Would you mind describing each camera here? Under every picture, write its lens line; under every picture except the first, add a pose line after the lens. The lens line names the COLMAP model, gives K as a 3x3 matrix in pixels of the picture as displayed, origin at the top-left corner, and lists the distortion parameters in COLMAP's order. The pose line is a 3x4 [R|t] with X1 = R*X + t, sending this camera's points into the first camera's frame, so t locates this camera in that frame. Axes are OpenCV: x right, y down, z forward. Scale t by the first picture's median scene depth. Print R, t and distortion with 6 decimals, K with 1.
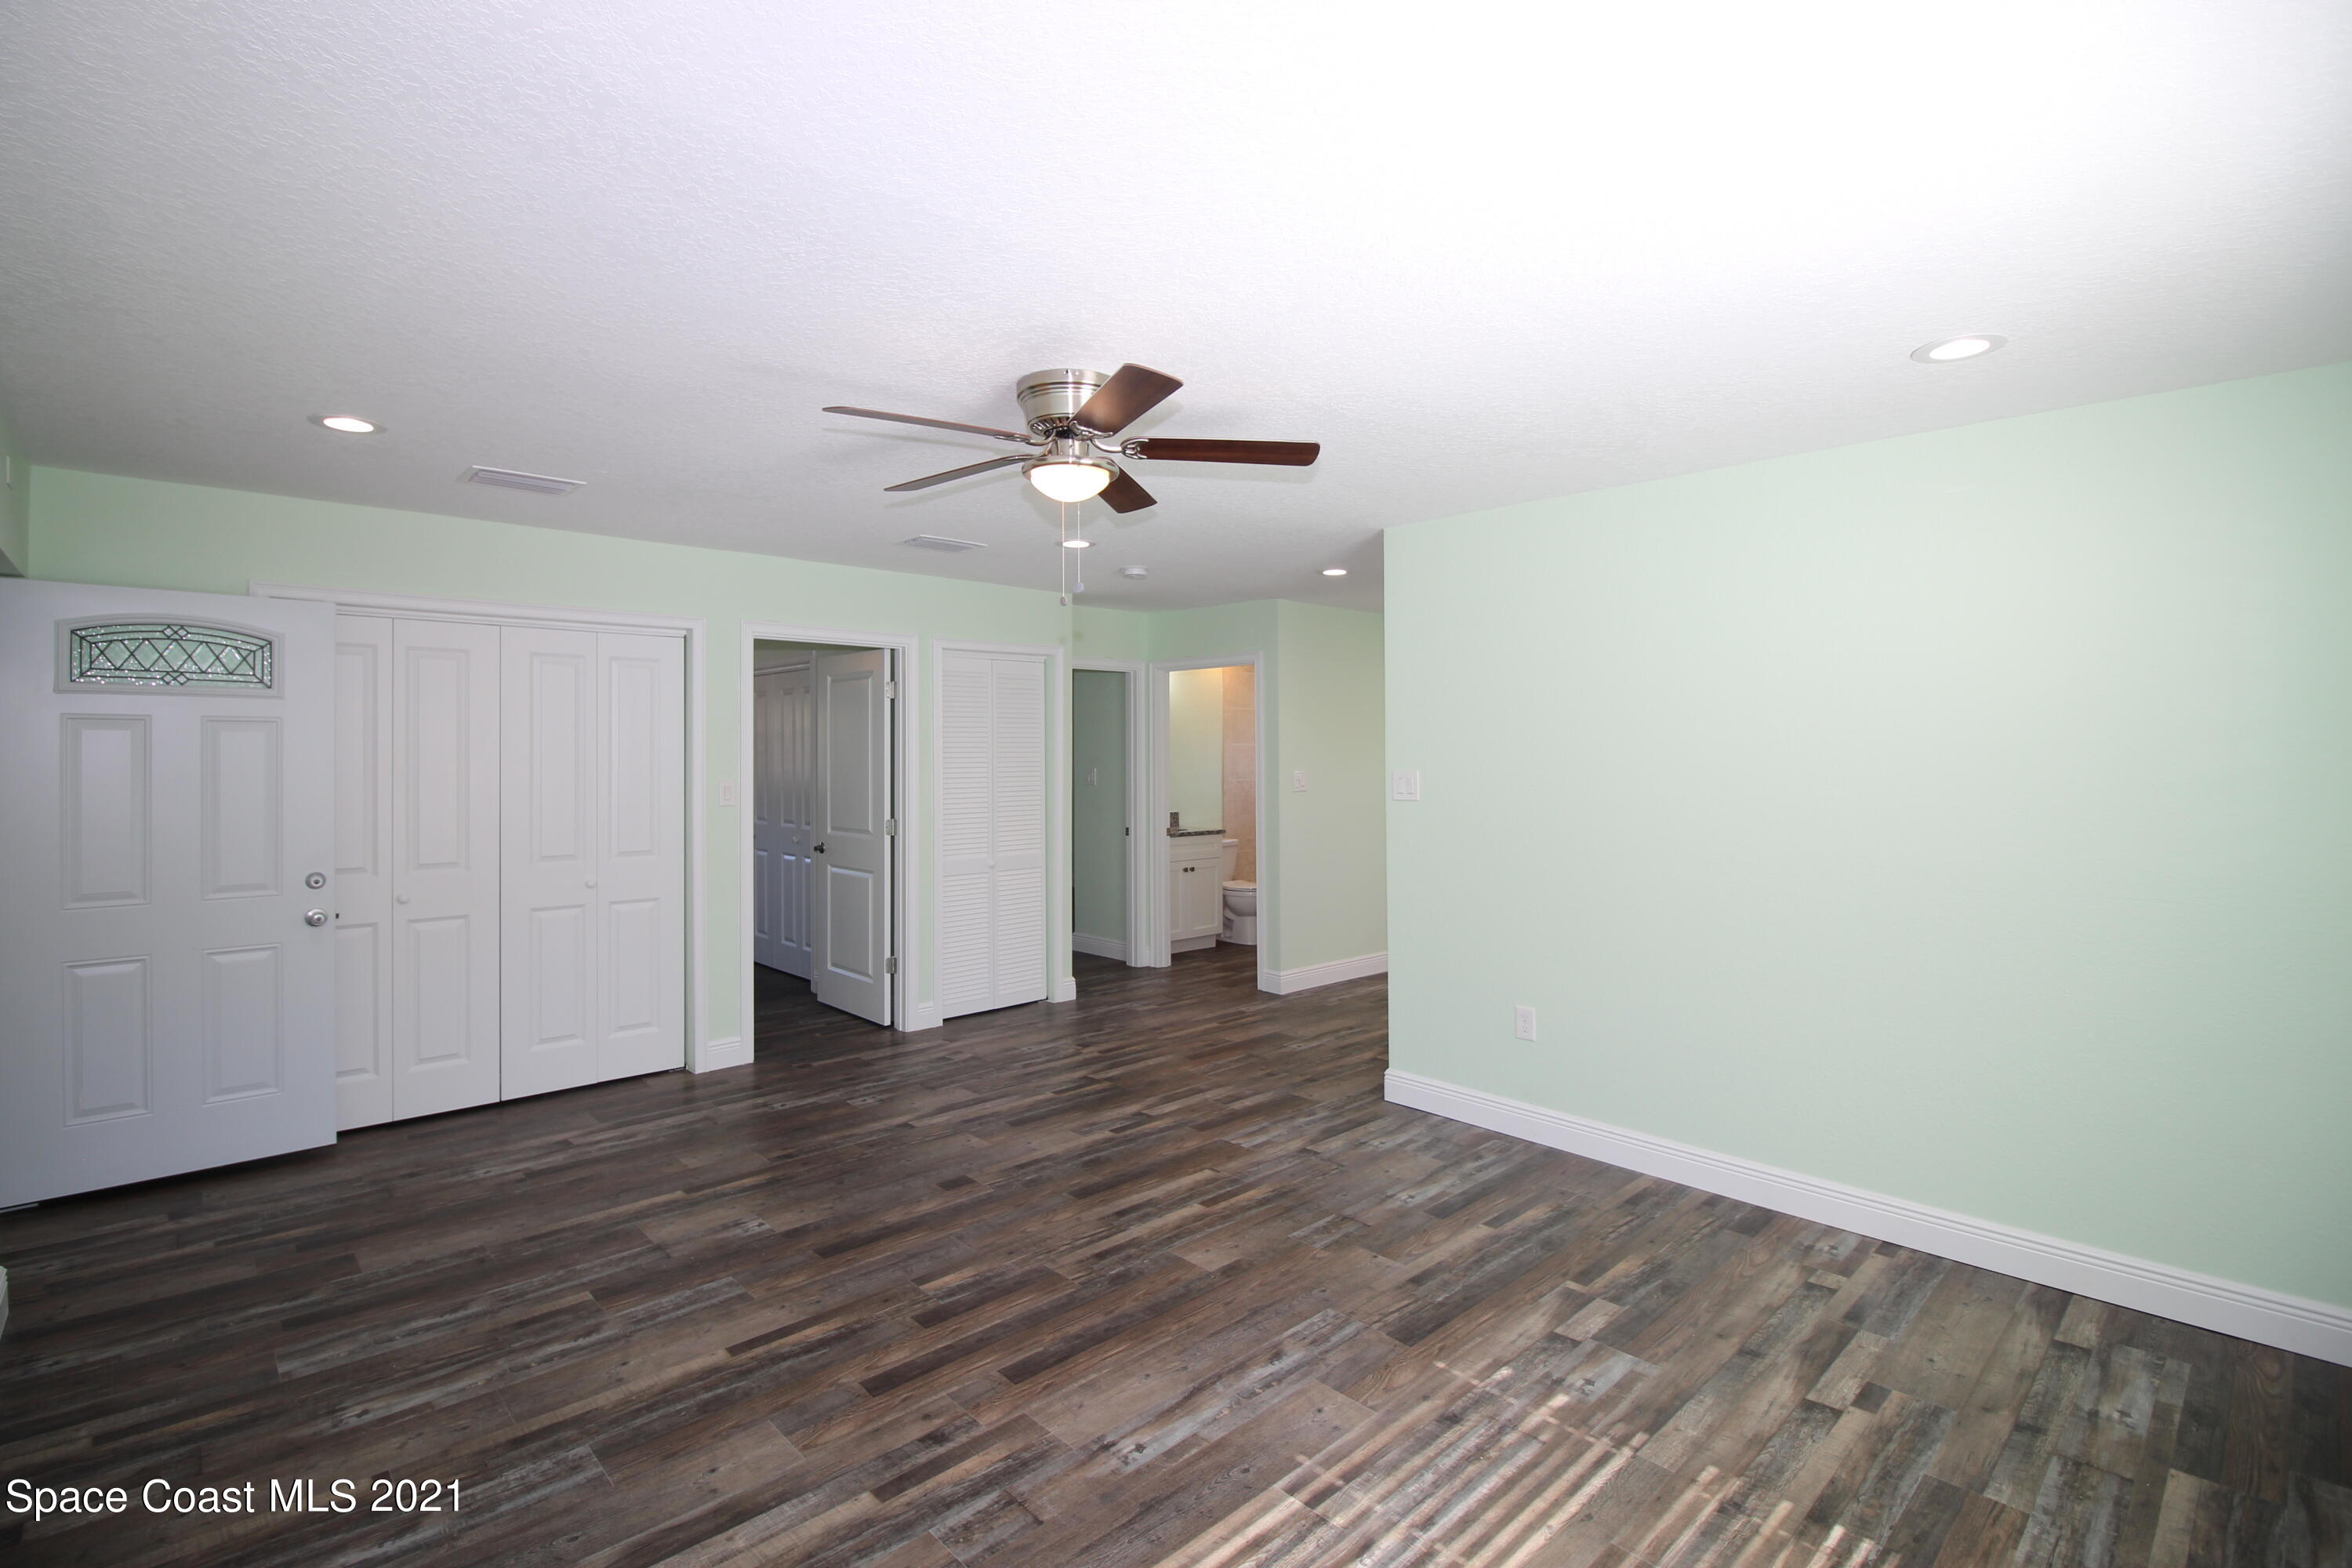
lens RADIAL K [[1102.0, 0, 1163.6], [0, 1102.0, 730.8], [0, 0, 1]] dist [0.001129, -0.015245]
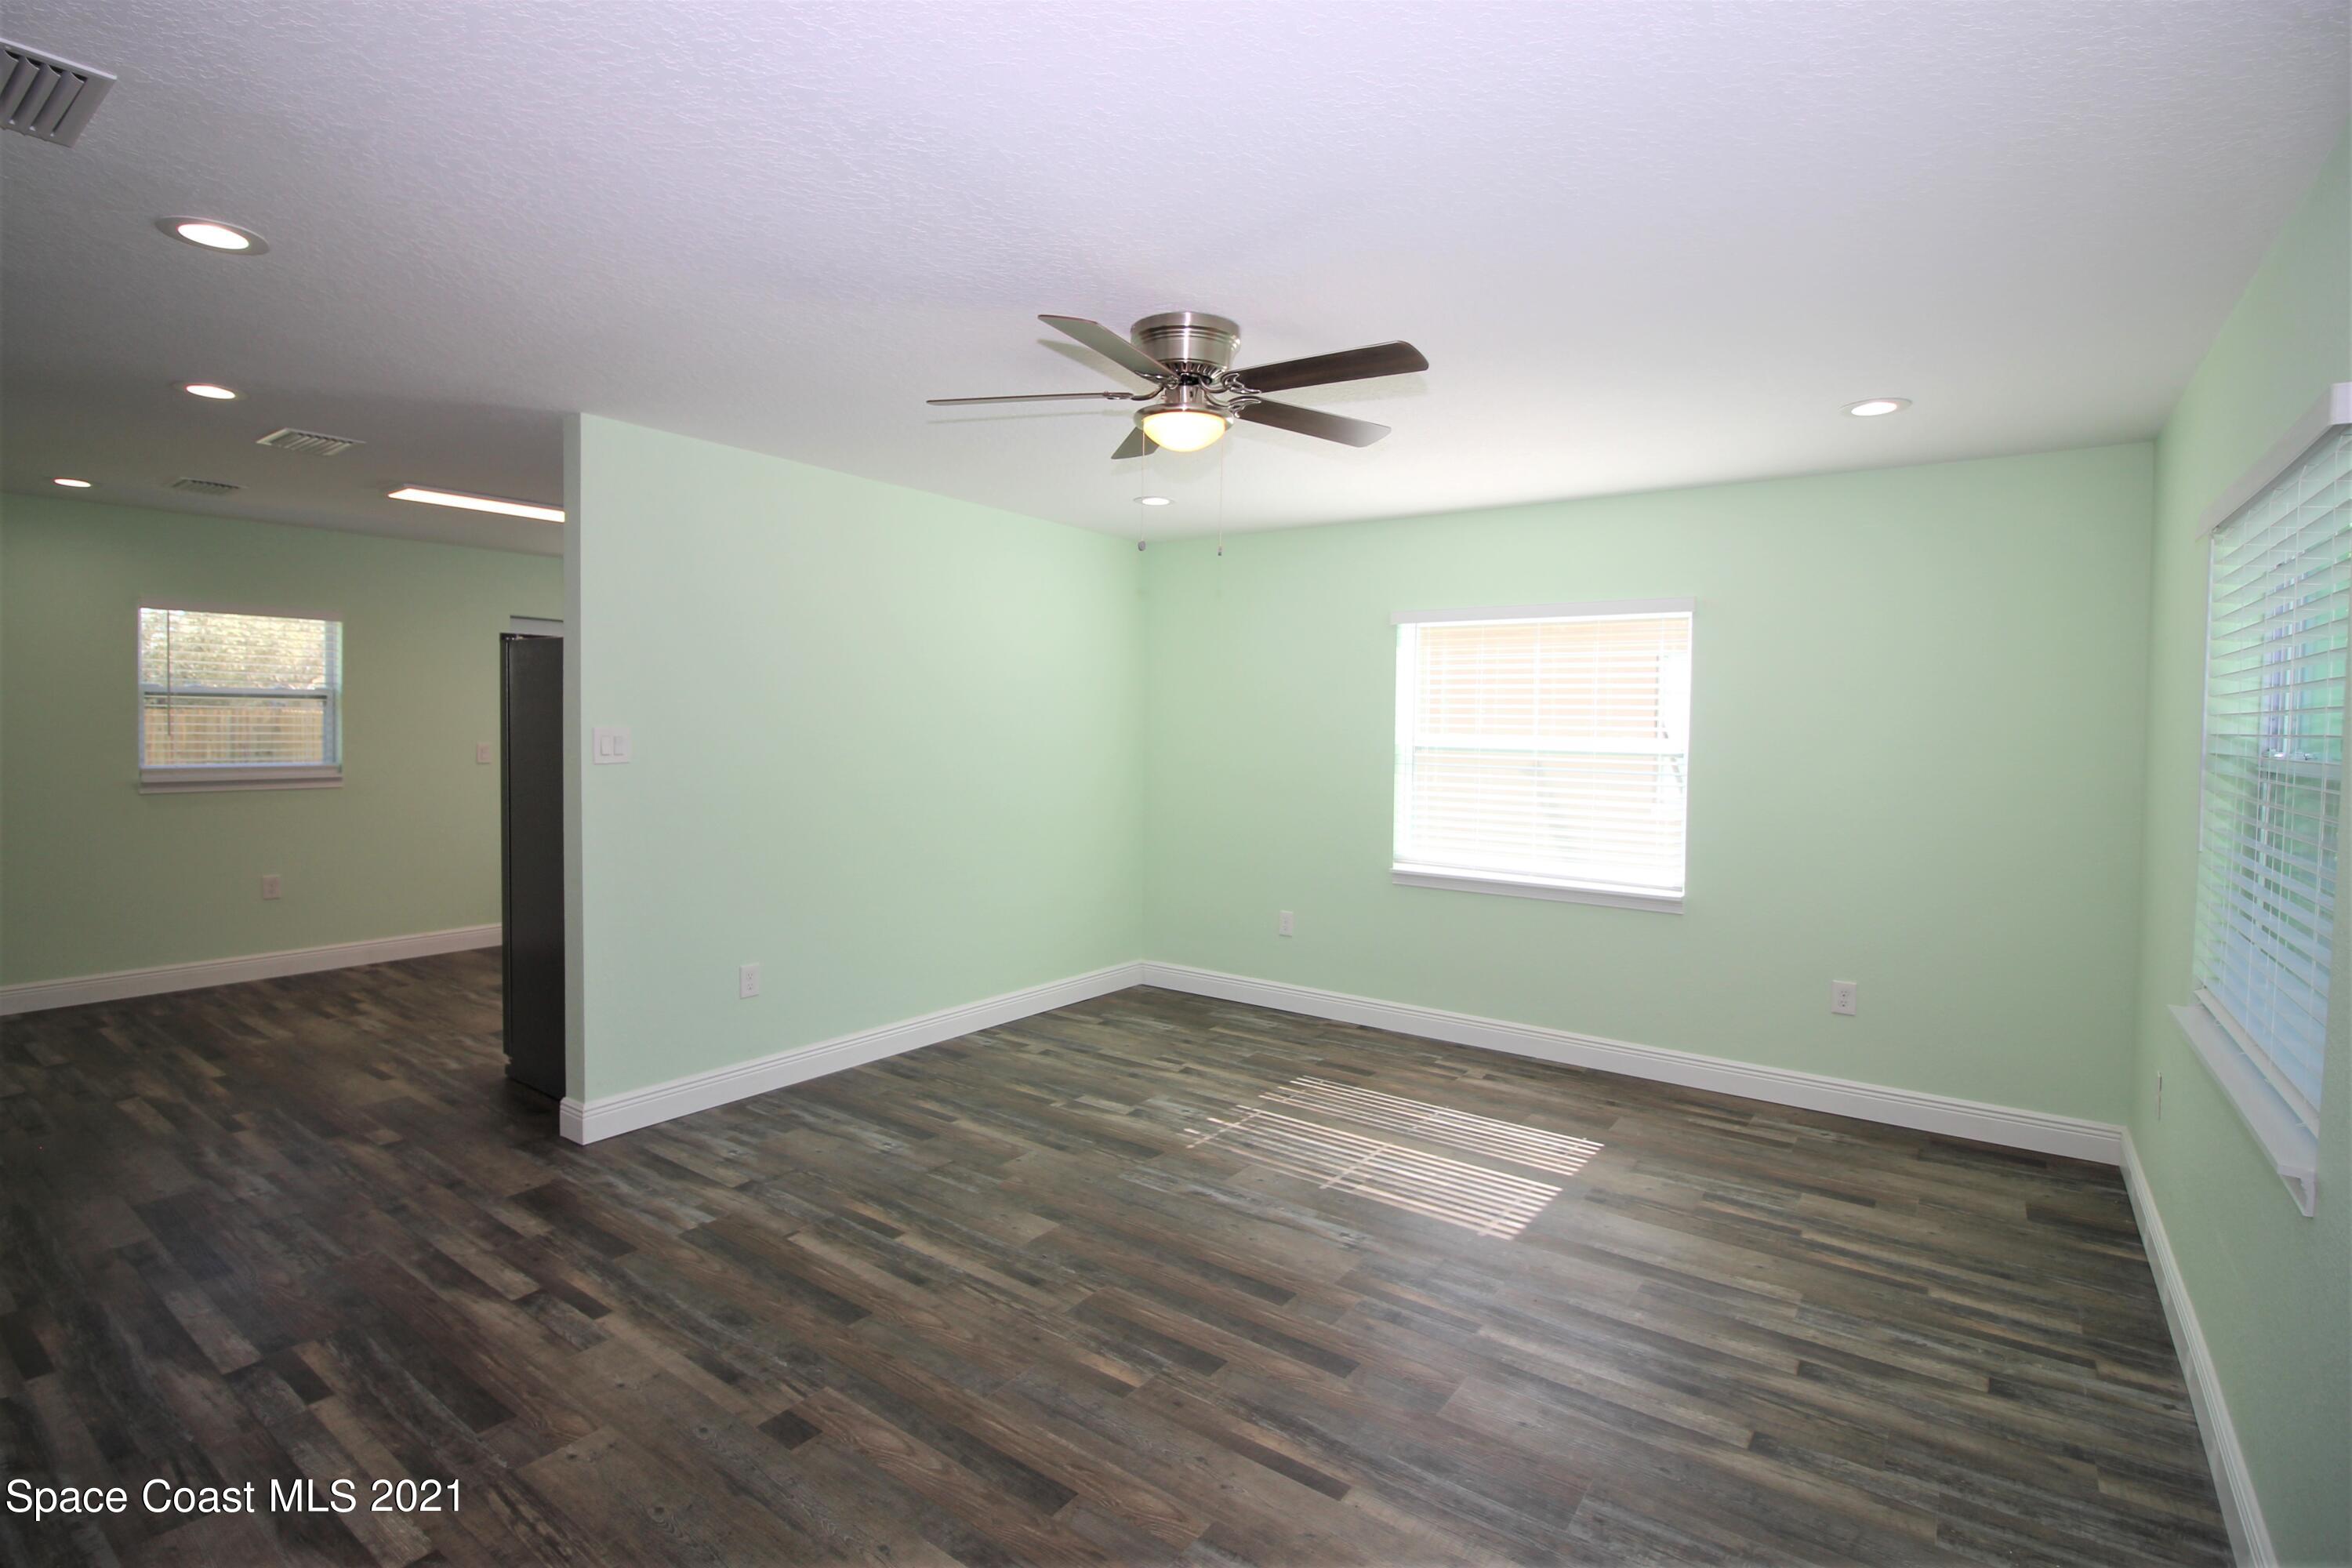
lens RADIAL K [[1124.5, 0, 1176.0], [0, 1124.5, 784.0], [0, 0, 1]] dist [0.000608, -0.017968]
pose [[-0.199334, -0.060718, 0.978049, -1.007958], [-0.035716, 0.997866, 0.054669, 0.031141], [-0.979280, -0.024035, -0.201077, 1.170706]]
